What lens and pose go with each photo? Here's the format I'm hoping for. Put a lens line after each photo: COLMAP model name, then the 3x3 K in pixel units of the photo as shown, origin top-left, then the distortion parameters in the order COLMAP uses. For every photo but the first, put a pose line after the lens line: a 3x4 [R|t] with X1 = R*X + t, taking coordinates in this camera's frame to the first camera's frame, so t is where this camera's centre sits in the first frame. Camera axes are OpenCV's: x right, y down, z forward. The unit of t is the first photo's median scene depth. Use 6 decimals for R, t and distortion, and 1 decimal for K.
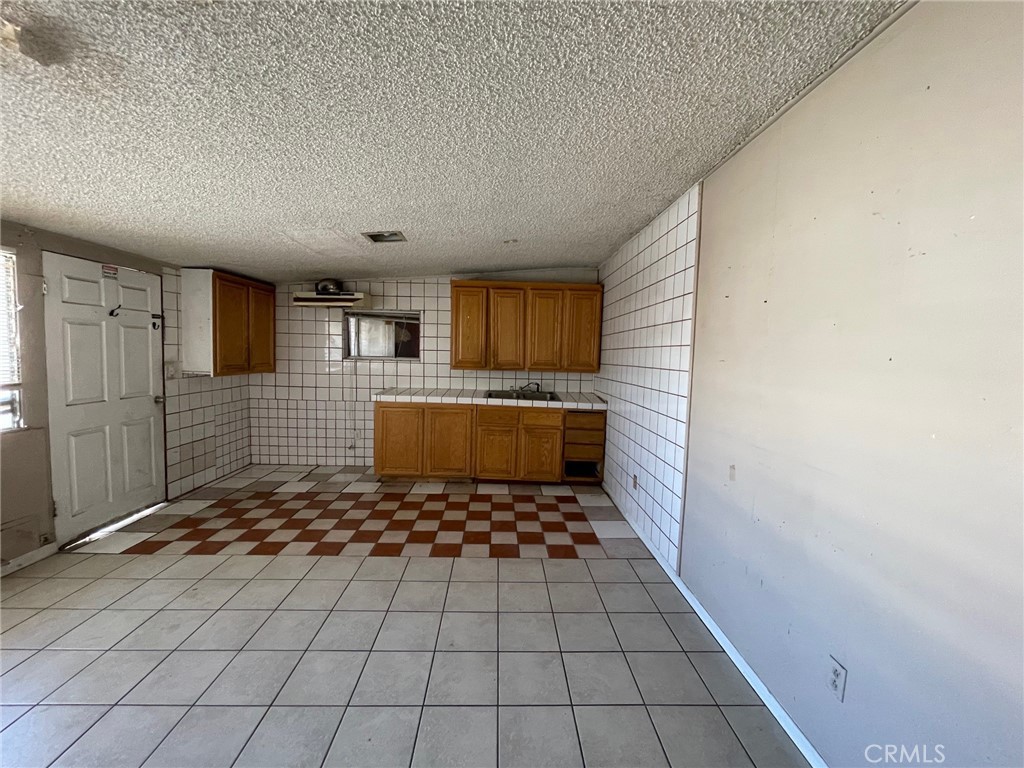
lens RADIAL K [[413.9, 0, 512.5], [0, 413.9, 382.9], [0, 0, 1]] dist [-0.000567, 0.000387]
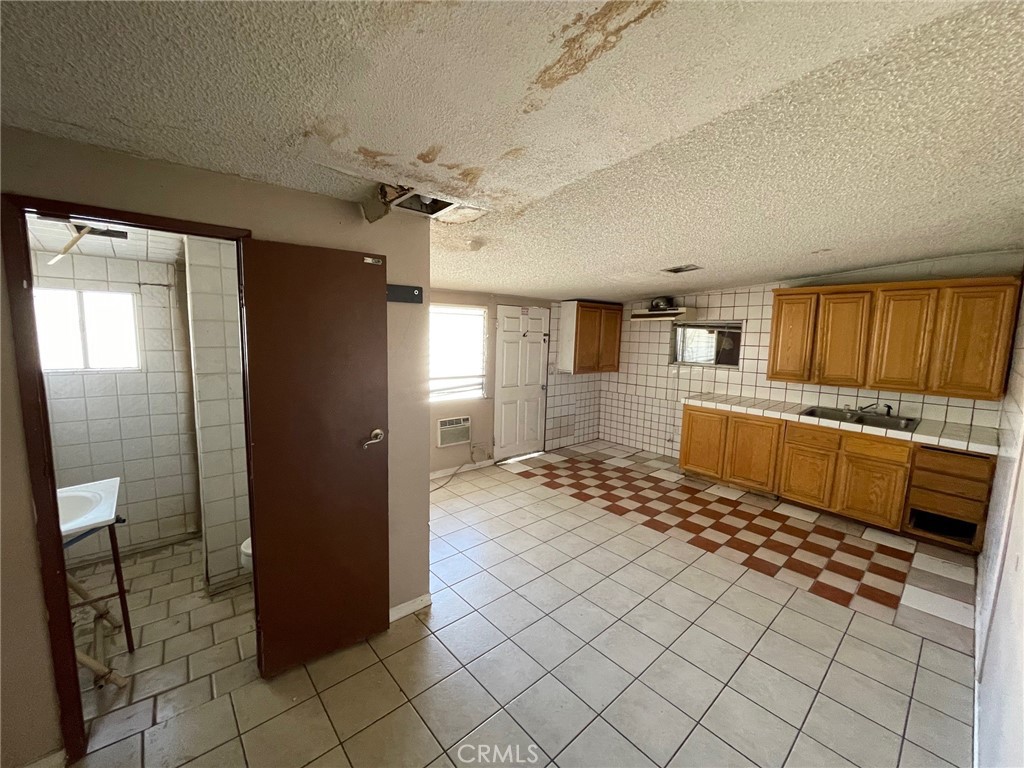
lens RADIAL K [[413.5, 0, 510.4], [0, 413.5, 380.5], [0, 0, 1]] dist [0.003454, -0.000585]
pose [[0.639660, 0.076568, -0.764835, 0.243915], [-0.065549, 0.996835, 0.044973, -0.041994], [0.765858, 0.021366, 0.642655, -0.106032]]
